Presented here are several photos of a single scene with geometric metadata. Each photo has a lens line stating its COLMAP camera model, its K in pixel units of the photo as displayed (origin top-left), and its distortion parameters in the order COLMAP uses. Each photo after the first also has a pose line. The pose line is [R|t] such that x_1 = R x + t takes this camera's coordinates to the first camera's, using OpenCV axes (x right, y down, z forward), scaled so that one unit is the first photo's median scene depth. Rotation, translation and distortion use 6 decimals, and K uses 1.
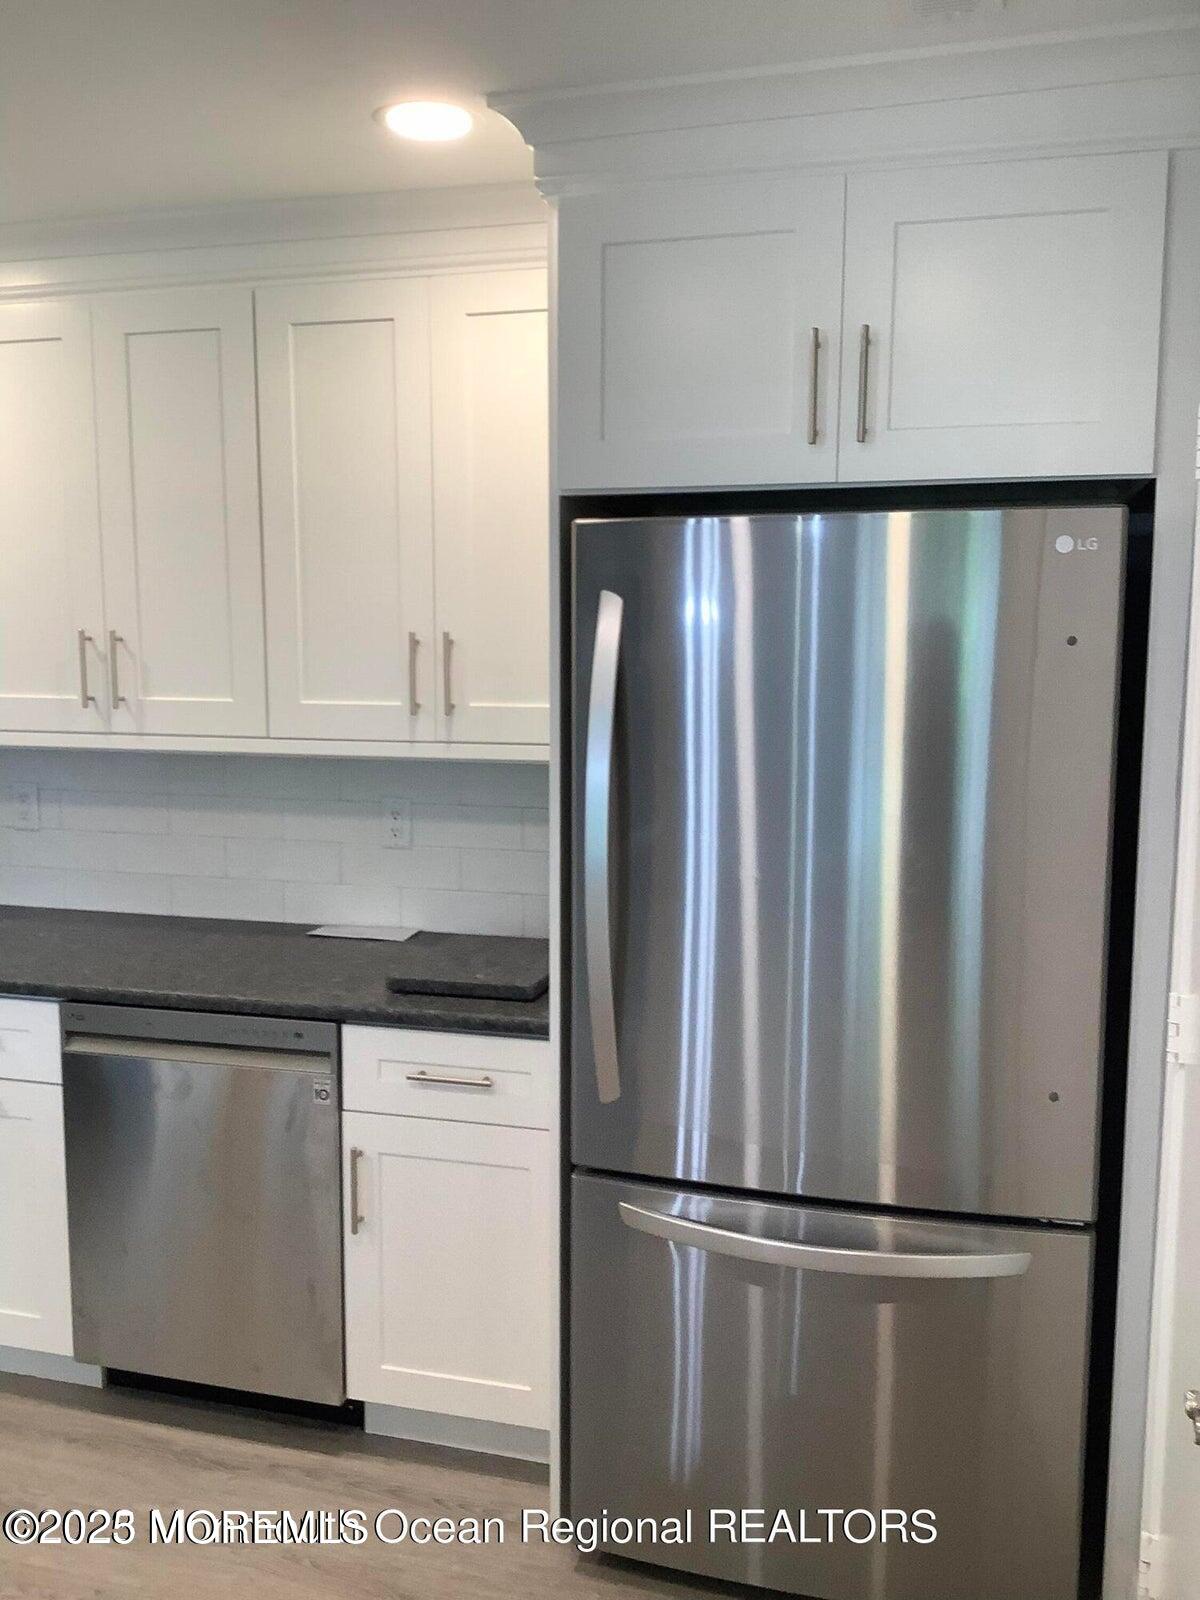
lens RADIAL K [[1525.8, 0, 524.4], [0, 1525.8, 804.3], [0, 0, 1]] dist [0.023071, 0.012122]
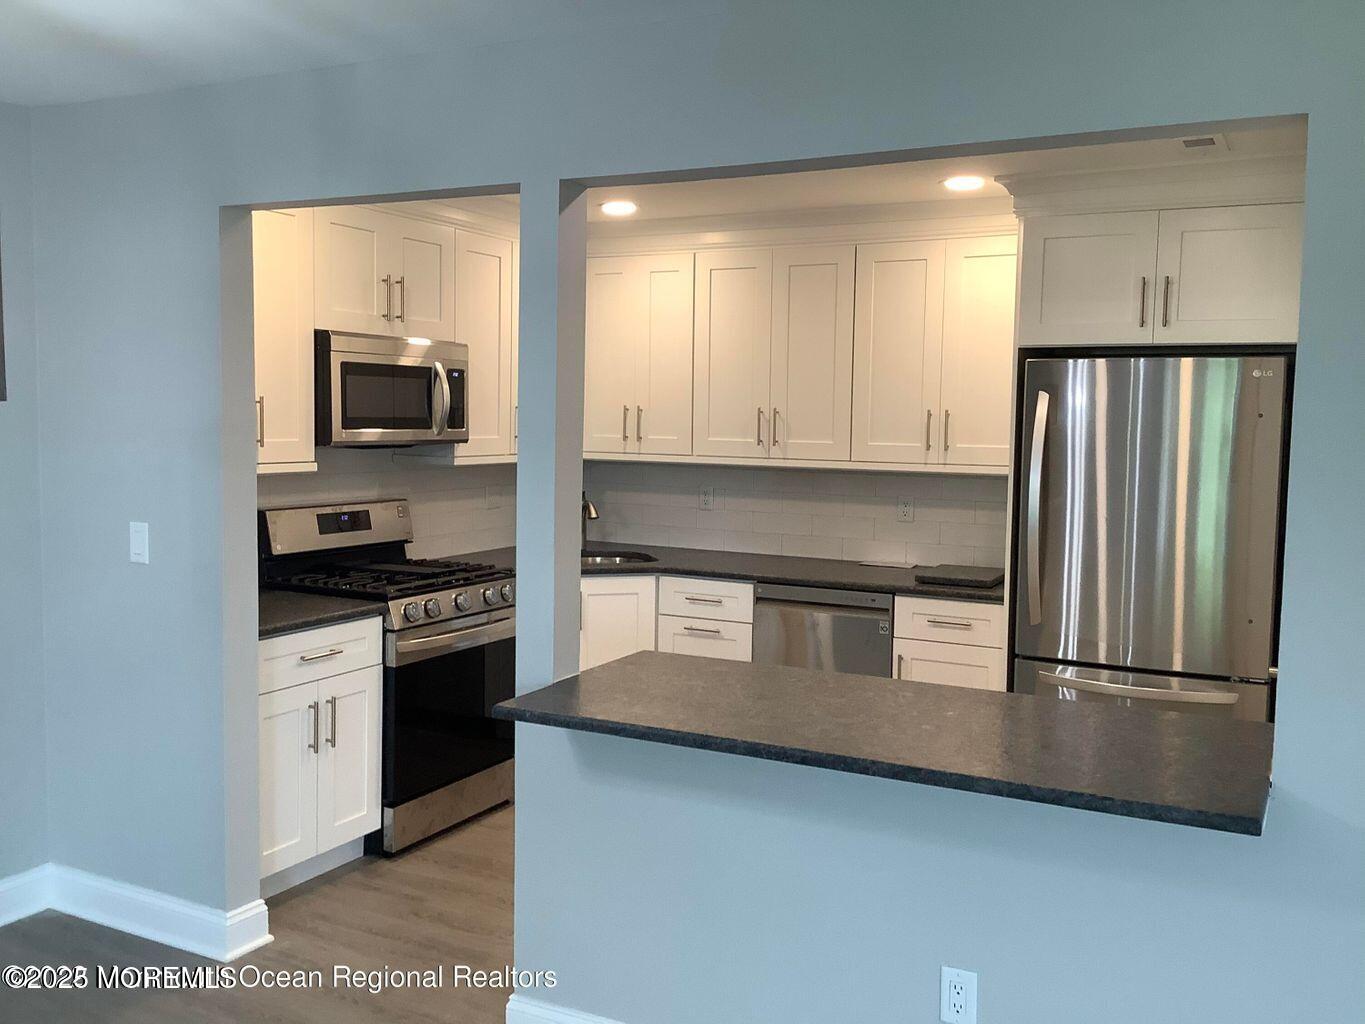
lens RADIAL K [[1235.4, 0, 681.2], [0, 1235.4, 467.8], [0, 0, 1]] dist [0.140216, -0.241972]
pose [[0.985001, 0.038264, -0.168251, -0.128257], [-0.053877, 0.994553, -0.089229, 0.137797], [0.163920, 0.096956, 0.981697, -0.726366]]
